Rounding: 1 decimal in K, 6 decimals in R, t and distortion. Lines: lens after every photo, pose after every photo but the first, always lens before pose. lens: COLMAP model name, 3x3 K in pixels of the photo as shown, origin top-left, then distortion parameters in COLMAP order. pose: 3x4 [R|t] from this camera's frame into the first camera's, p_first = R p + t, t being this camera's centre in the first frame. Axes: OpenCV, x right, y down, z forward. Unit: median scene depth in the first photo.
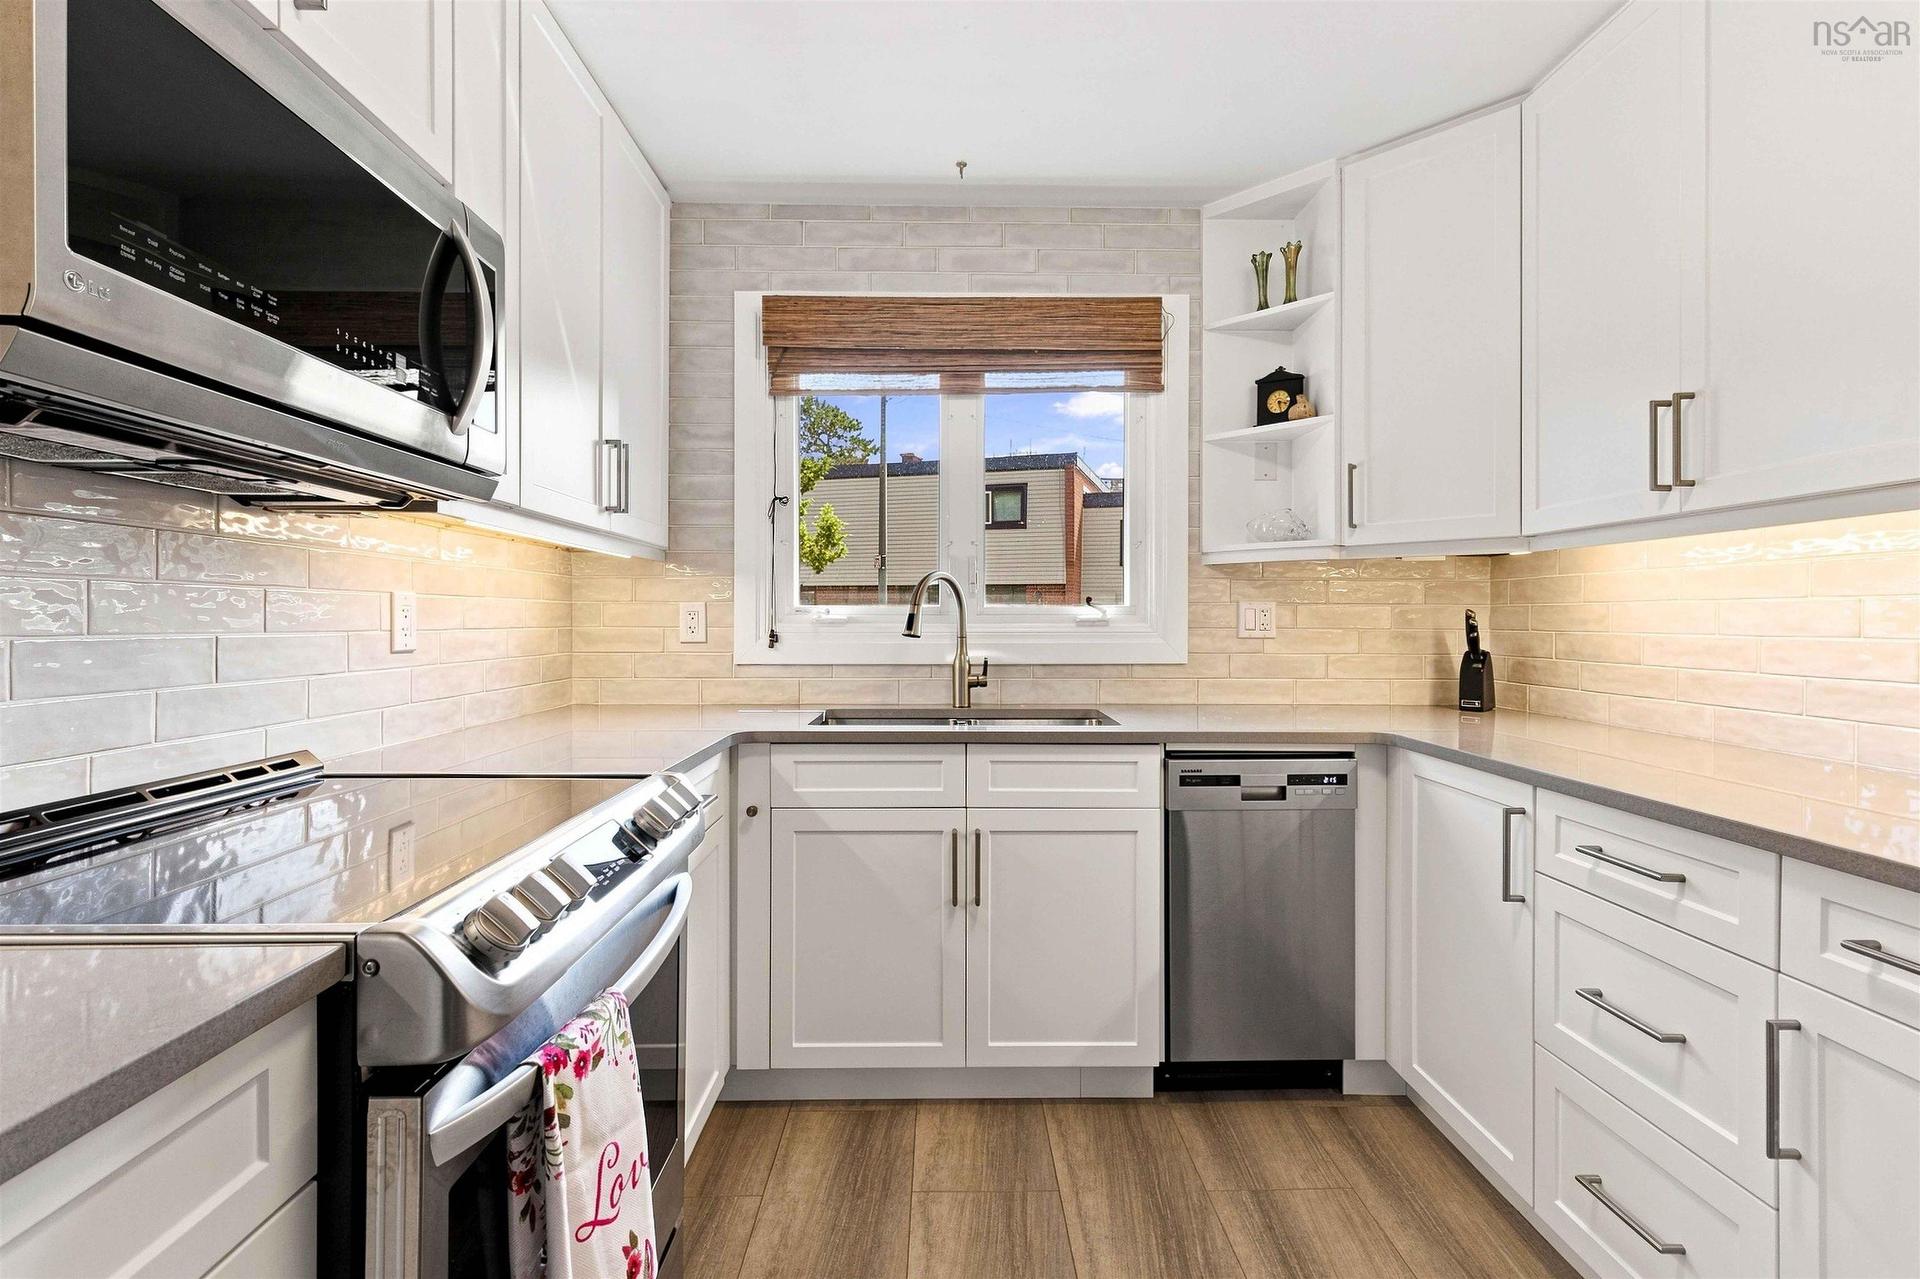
lens RADIAL K [[882.7, 0, 963.8], [0, 882.7, 623.5], [0, 0, 1]] dist [0.002372, 0.000829]
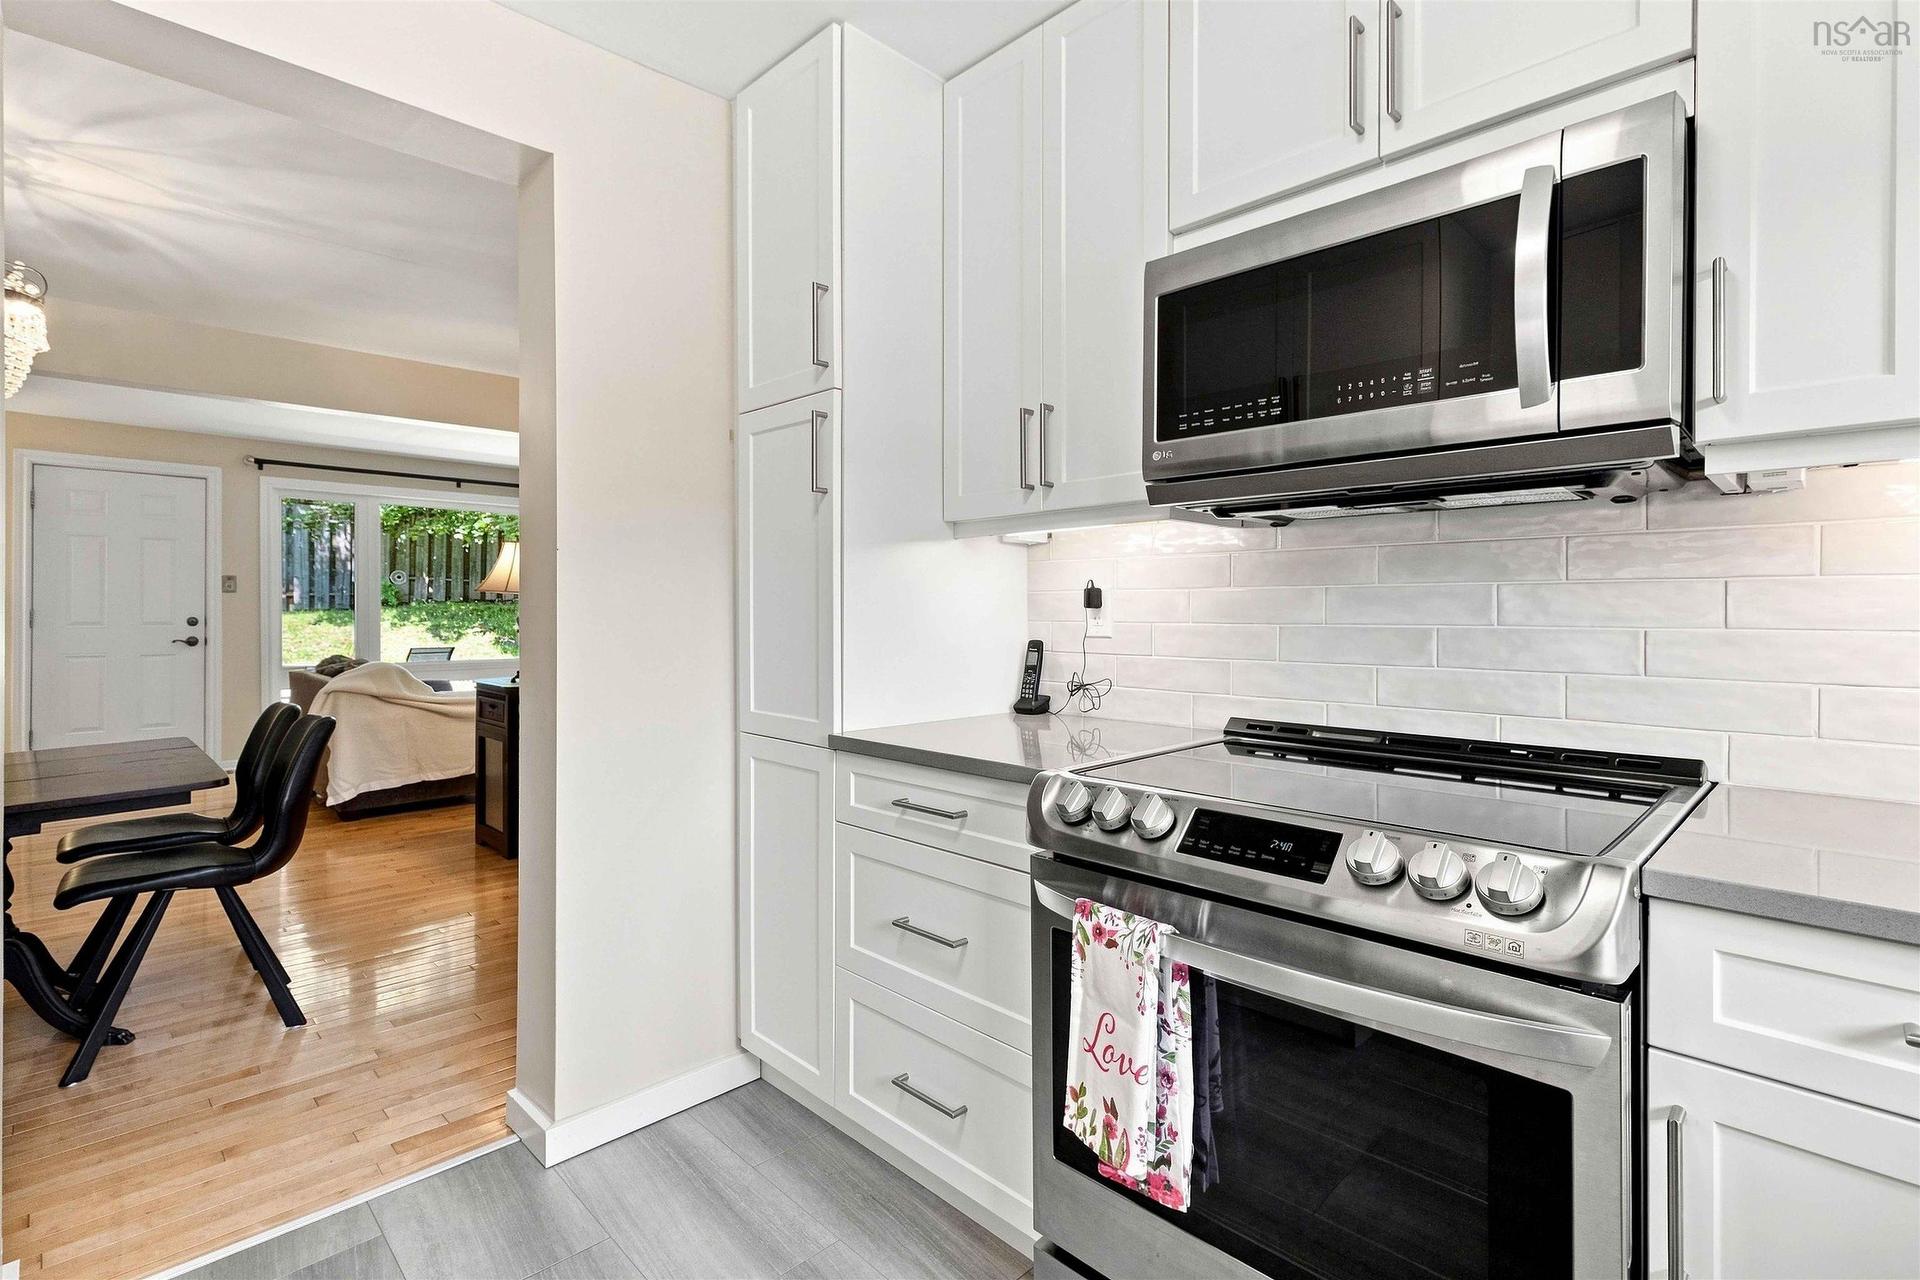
lens RADIAL K [[893.7, 0, 963.7], [0, 893.7, 610.3], [0, 0, 1]] dist [0.003931, 0.000480]
pose [[-0.721665, -0.005075, -0.692224, 0.268804], [-0.004856, 0.999986, -0.002268, -0.001276], [0.692225, 0.001725, -0.721679, 0.720748]]
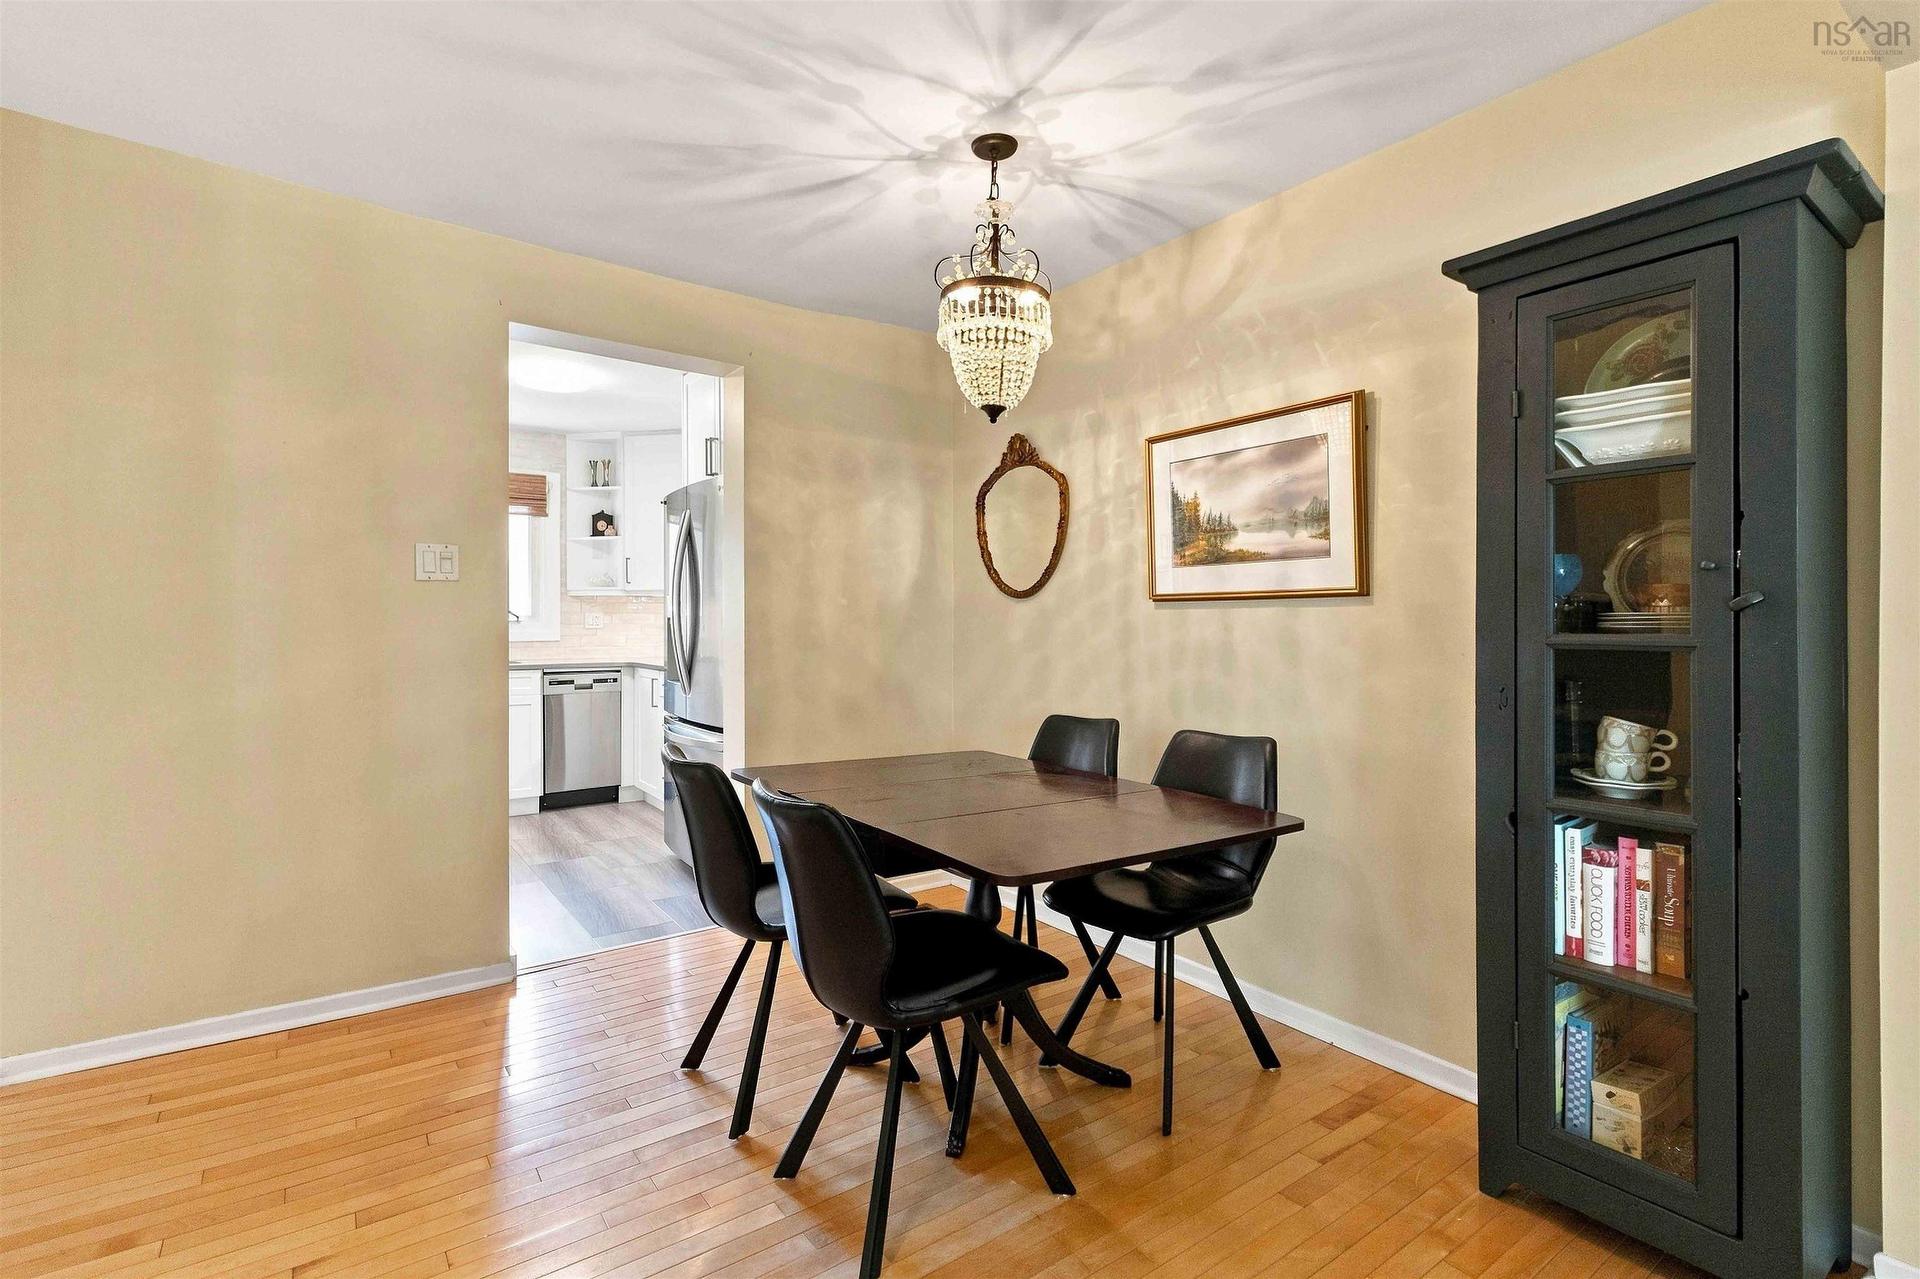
lens RADIAL K [[878.4, 0, 962.9], [0, 878.4, 619.8], [0, 0, 1]] dist [0.001715, 0.000606]
pose [[0.816982, -0.001976, 0.576659, -0.230422], [0.004154, 0.999988, -0.002458, 0.003958], [-0.576648, 0.004403, 0.816981, -1.667511]]
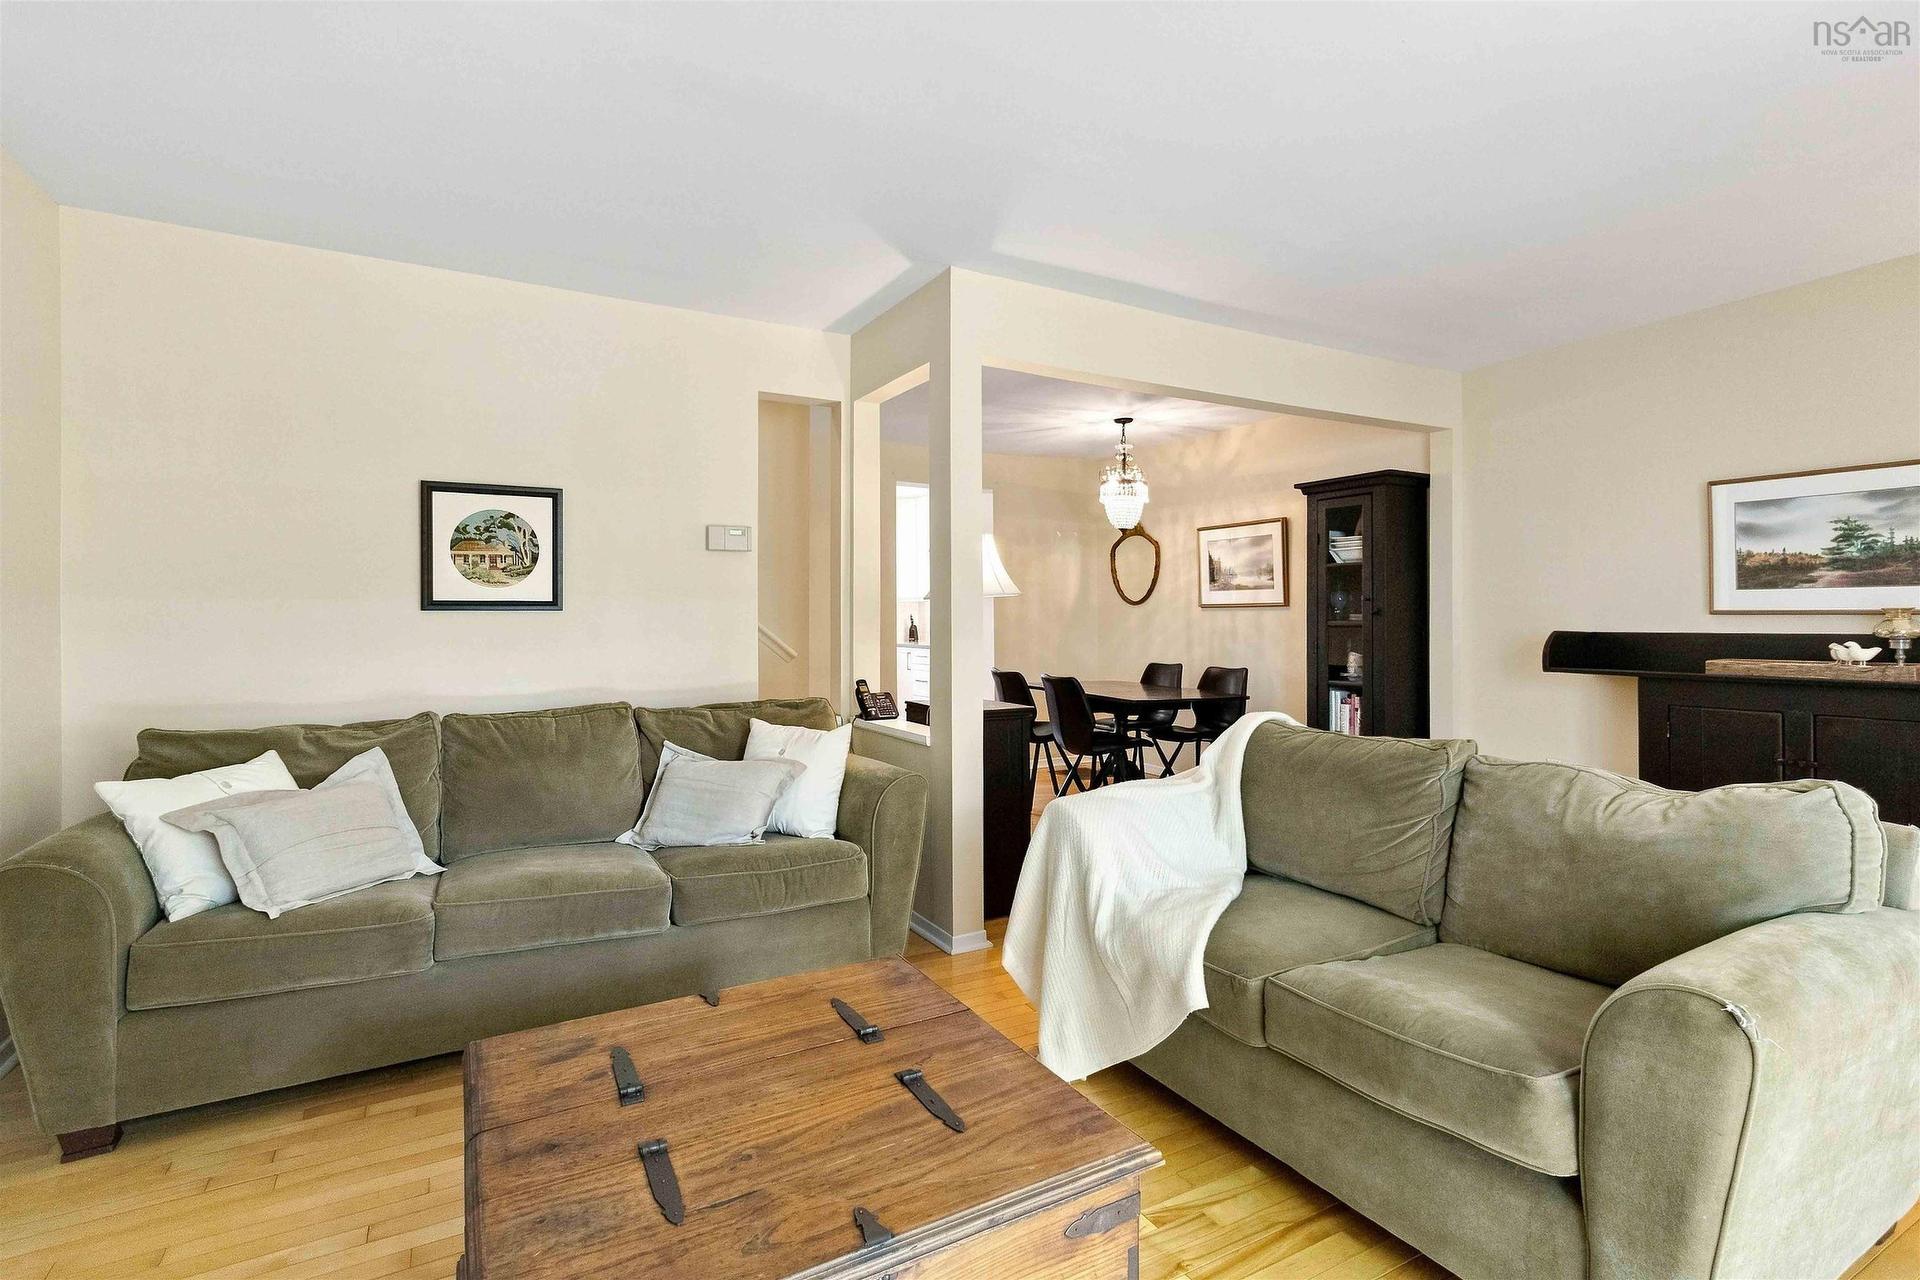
lens RADIAL K [[893.7, 0, 963.7], [0, 893.7, 610.3], [0, 0, 1]] dist [0.003931, 0.000480]
pose [[0.881315, -0.001725, 0.472525, -1.182444], [0.006106, 0.999951, -0.007738, -0.000250], [-0.472489, 0.009705, 0.881283, -2.837164]]
